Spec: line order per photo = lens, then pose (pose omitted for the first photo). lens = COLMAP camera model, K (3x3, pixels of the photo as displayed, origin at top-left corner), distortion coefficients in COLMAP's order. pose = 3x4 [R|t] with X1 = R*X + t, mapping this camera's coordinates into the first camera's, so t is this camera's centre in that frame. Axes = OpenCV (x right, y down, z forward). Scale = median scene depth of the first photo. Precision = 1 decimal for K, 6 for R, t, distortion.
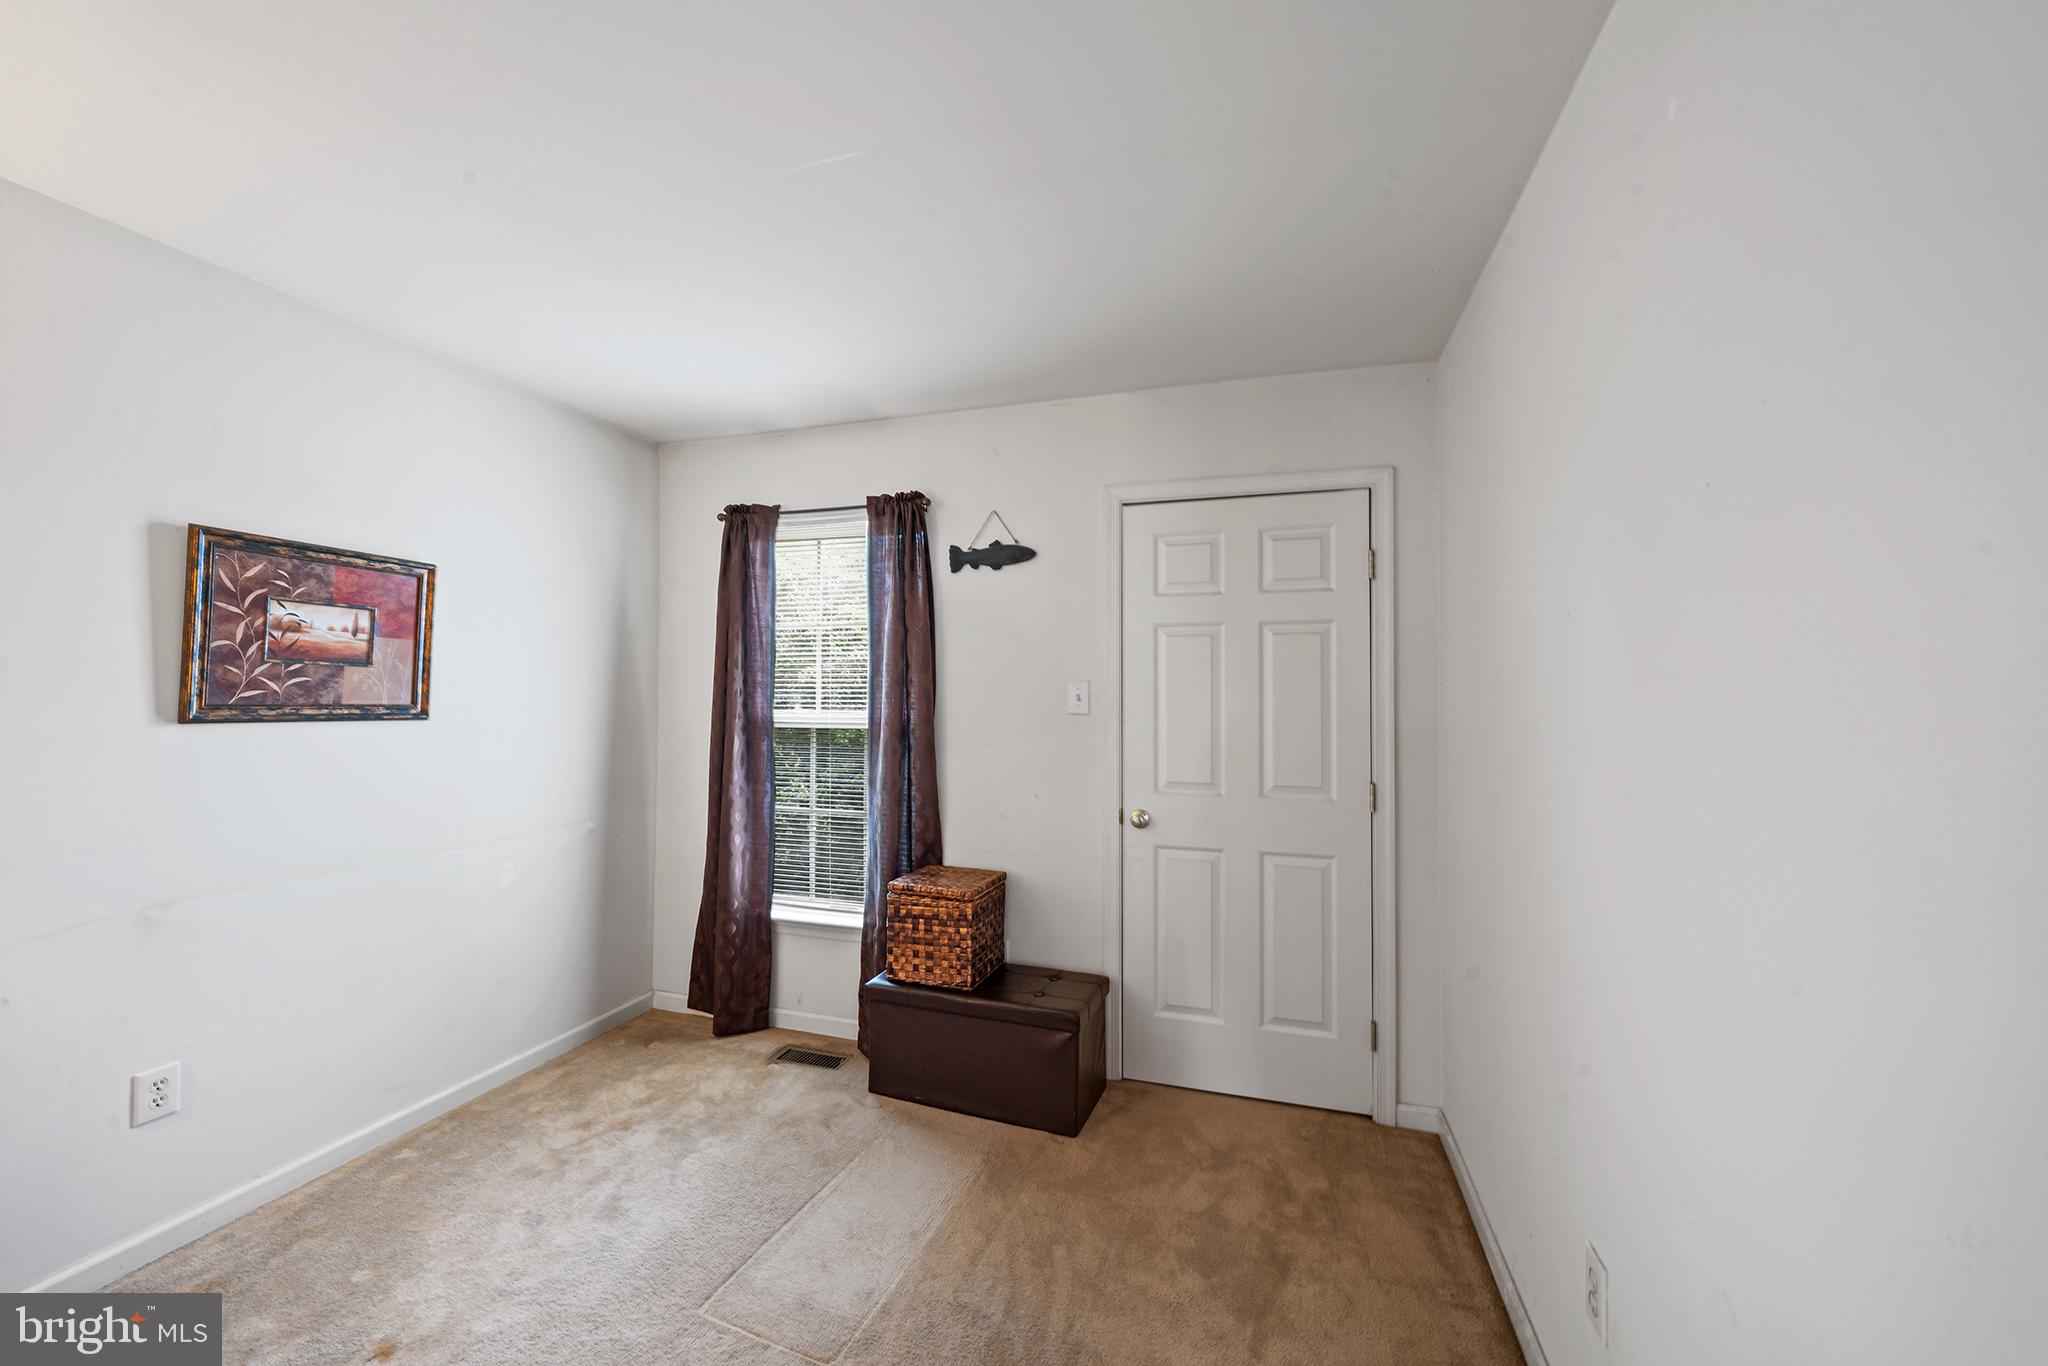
lens RADIAL K [[794.9, 0, 1030.9], [0, 794.9, 678.6], [0, 0, 1]] dist [-0.003588, 0.000174]
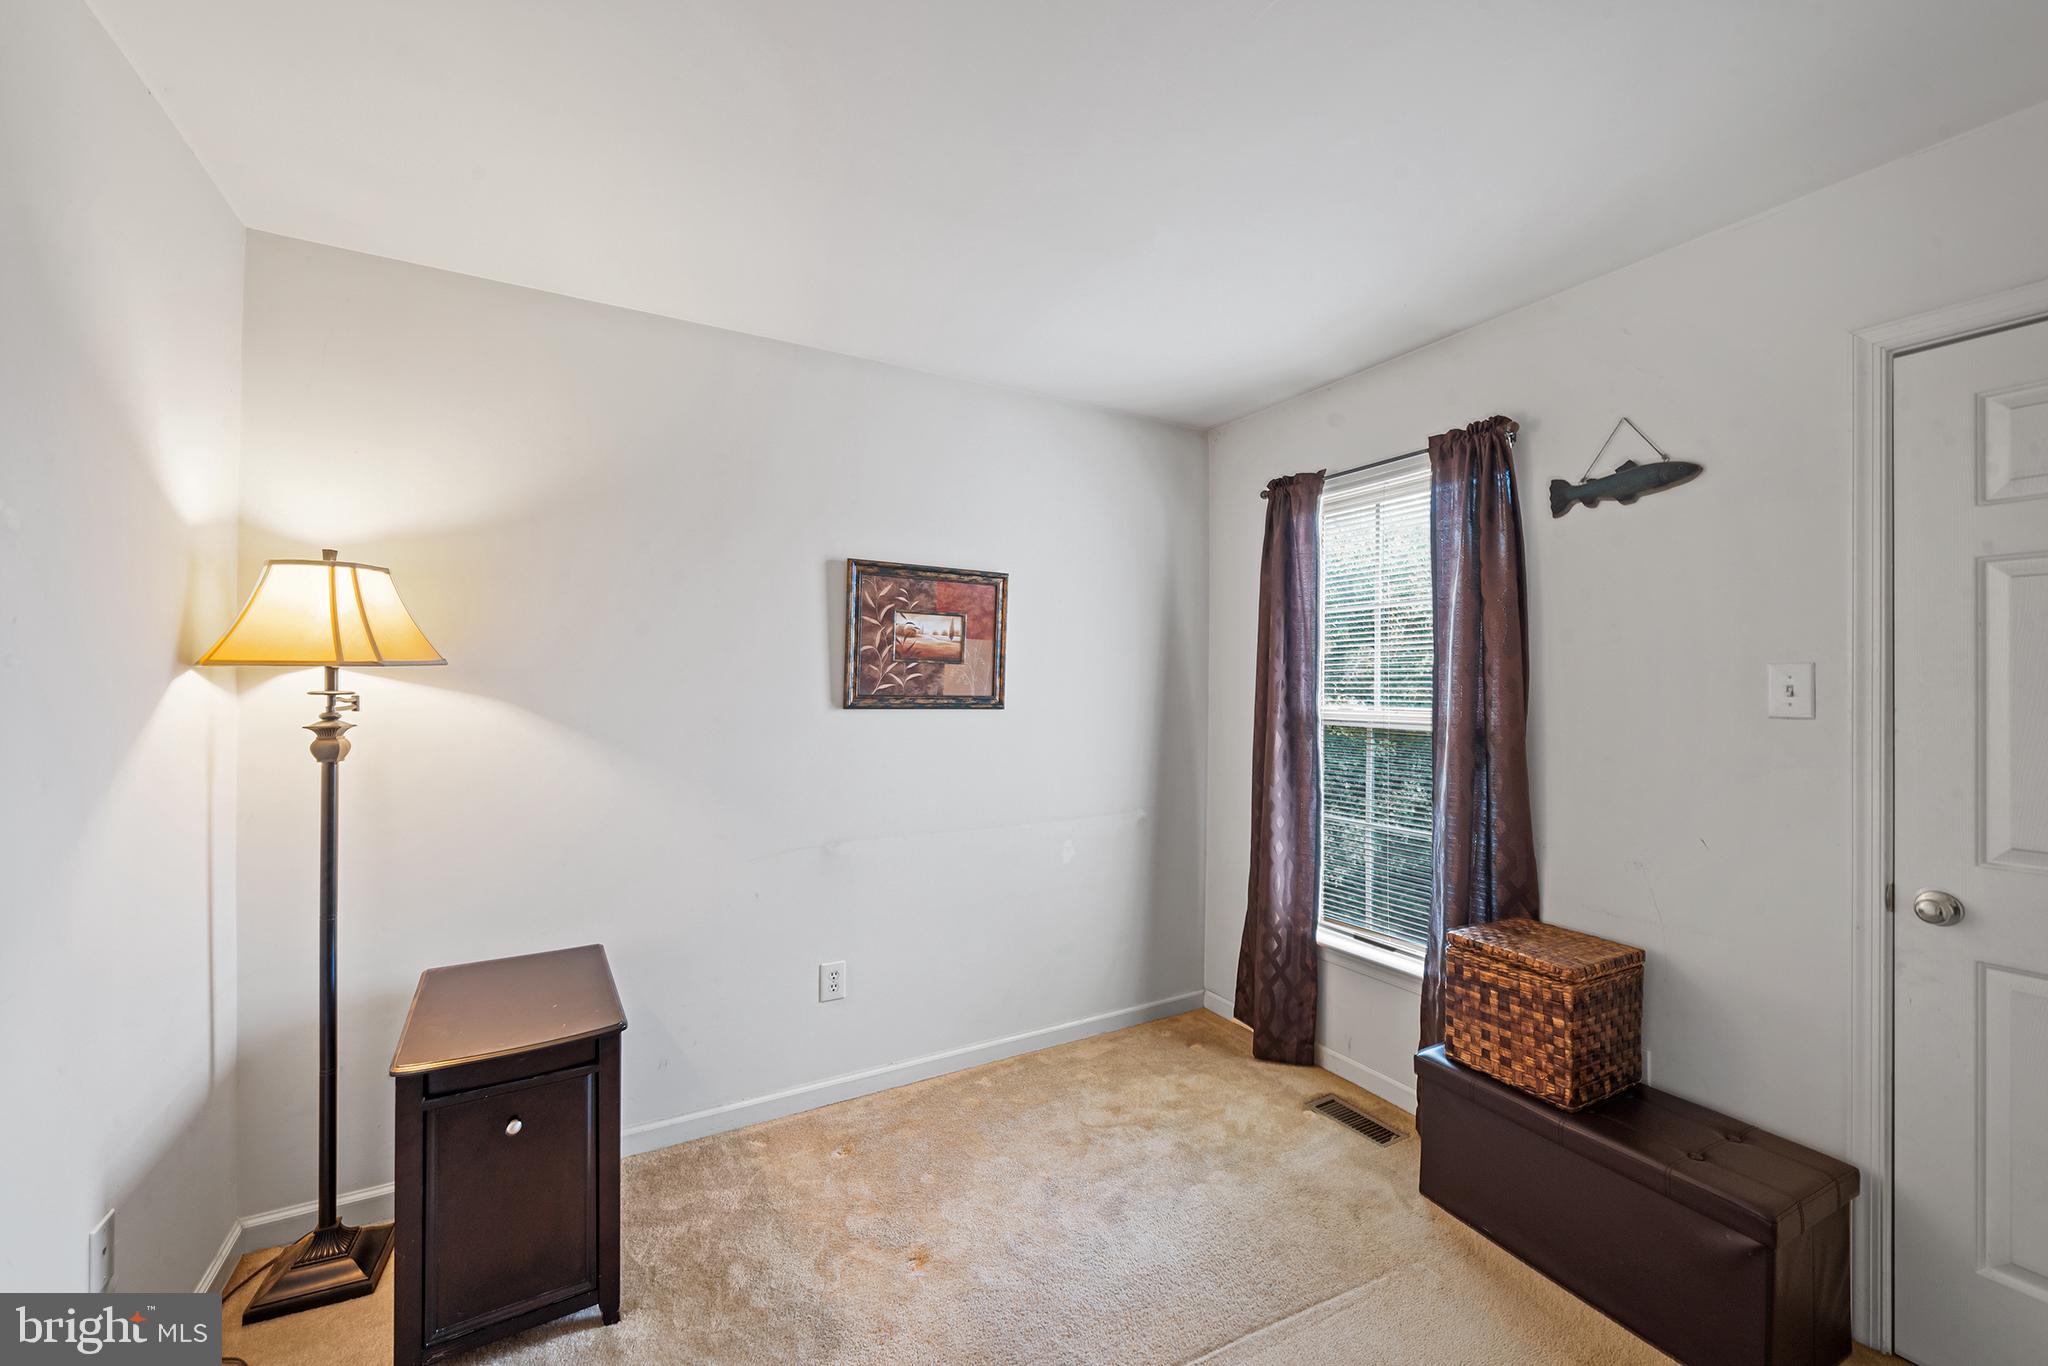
lens RADIAL K [[813.4, 0, 1012.6], [0, 813.4, 684.1], [0, 0, 1]] dist [-0.004920, 0.000820]
pose [[0.728239, -0.003880, -0.685313, 0.056043], [0.014016, 0.999859, 0.009233, 0.004854], [0.685180, -0.016329, 0.728191, 0.150560]]
